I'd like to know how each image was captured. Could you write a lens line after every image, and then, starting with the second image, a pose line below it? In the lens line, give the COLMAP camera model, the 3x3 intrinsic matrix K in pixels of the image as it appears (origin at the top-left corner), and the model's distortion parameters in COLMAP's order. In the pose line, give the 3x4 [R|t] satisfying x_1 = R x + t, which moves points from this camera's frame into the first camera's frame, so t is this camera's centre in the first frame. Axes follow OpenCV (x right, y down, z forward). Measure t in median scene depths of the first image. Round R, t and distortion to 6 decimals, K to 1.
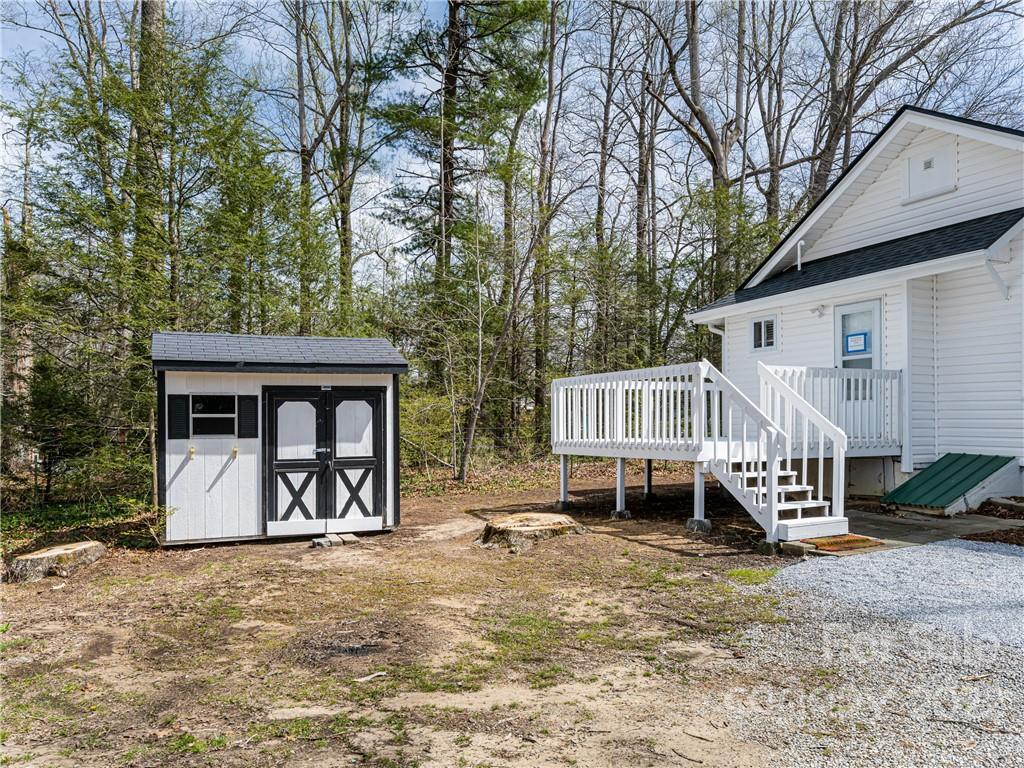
lens RADIAL K [[778.7, 0, 520.6], [0, 778.7, 392.9], [0, 0, 1]] dist [0.004904, -0.006137]
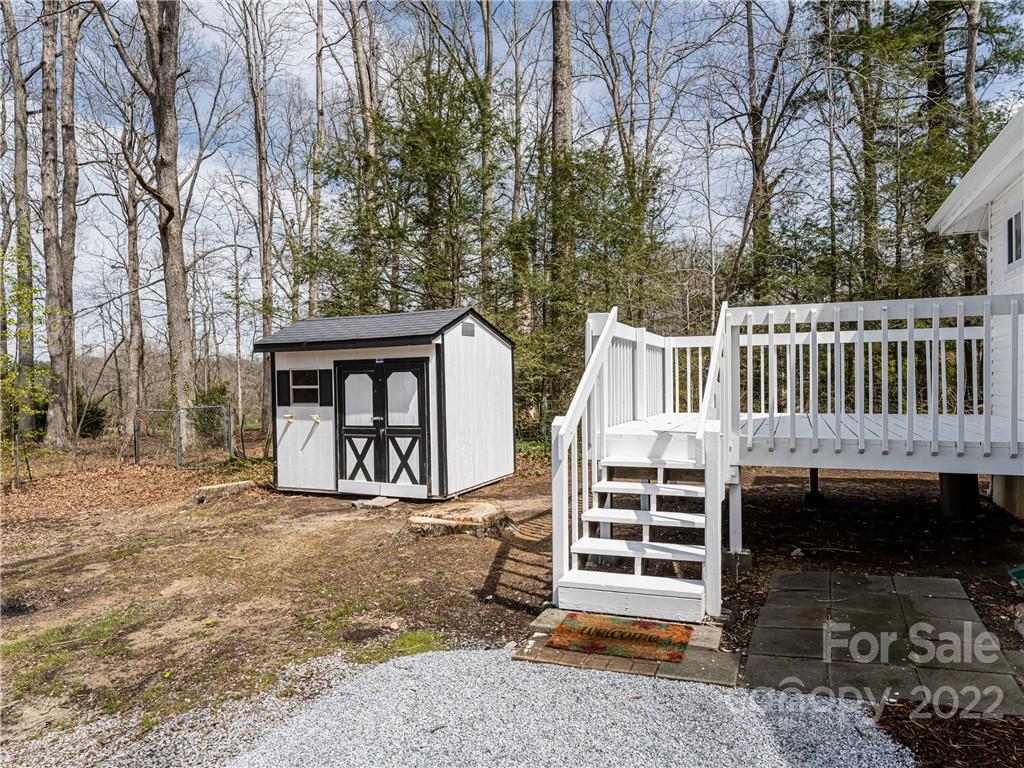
lens RADIAL K [[683.8, 0, 507.8], [0, 683.8, 379.1], [0, 0, 1]] dist [-0.000756, -0.004648]
pose [[0.663403, -0.004788, -0.748247, 0.580209], [0.040981, 0.998711, 0.029943, -0.002036], [0.747139, -0.050529, 0.662745, 0.515513]]
